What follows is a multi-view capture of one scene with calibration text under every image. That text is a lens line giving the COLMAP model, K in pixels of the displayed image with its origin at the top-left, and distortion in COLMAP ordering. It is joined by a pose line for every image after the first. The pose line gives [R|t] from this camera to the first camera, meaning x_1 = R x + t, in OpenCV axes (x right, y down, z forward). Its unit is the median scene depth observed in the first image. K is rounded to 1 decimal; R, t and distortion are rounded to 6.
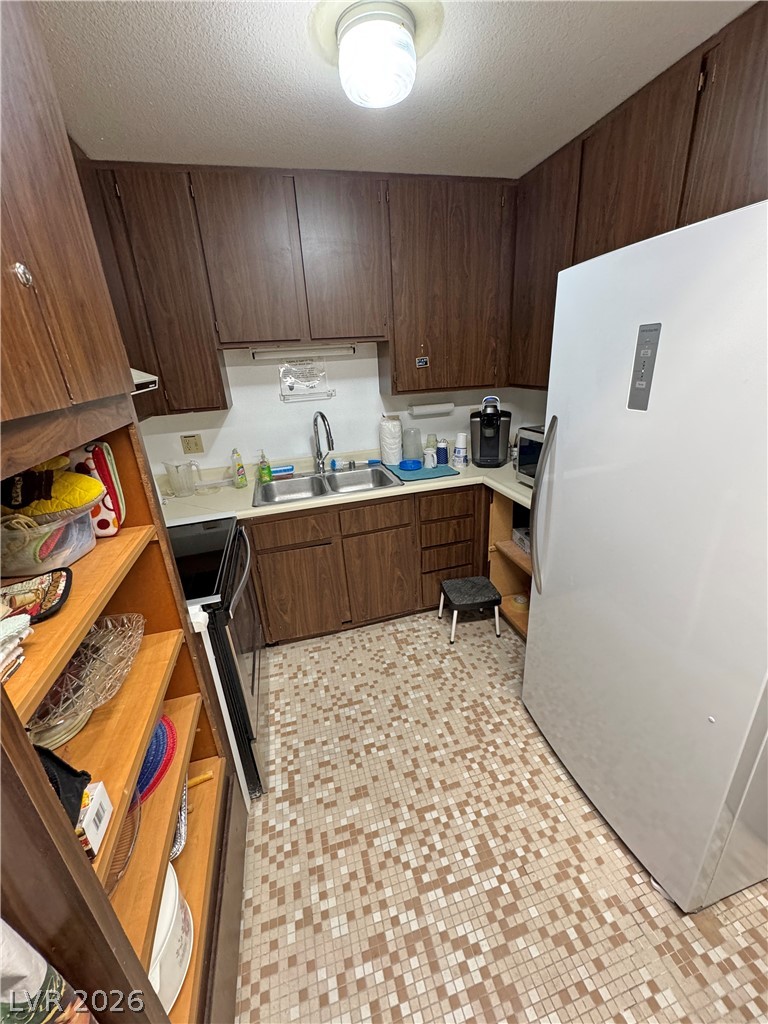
lens RADIAL K [[409.9, 0, 386.2], [0, 409.9, 512.2], [0, 0, 1]] dist [0.000523, 0.000250]
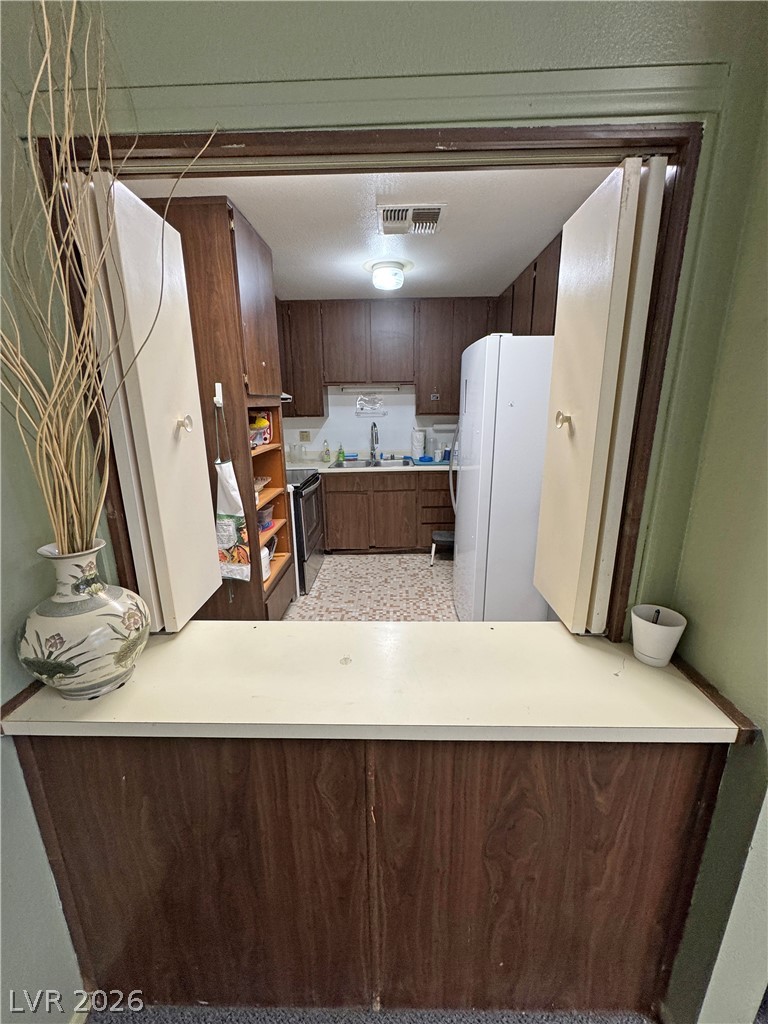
lens RADIAL K [[409.9, 0, 384.8], [0, 409.9, 511.9], [0, 0, 1]] dist [0.000523, 0.000250]
pose [[0.957570, 0.116170, -0.263751, 0.400669], [-0.141109, 0.986948, -0.077602, 0.270338], [0.251294, 0.111527, 0.961464, -0.643617]]
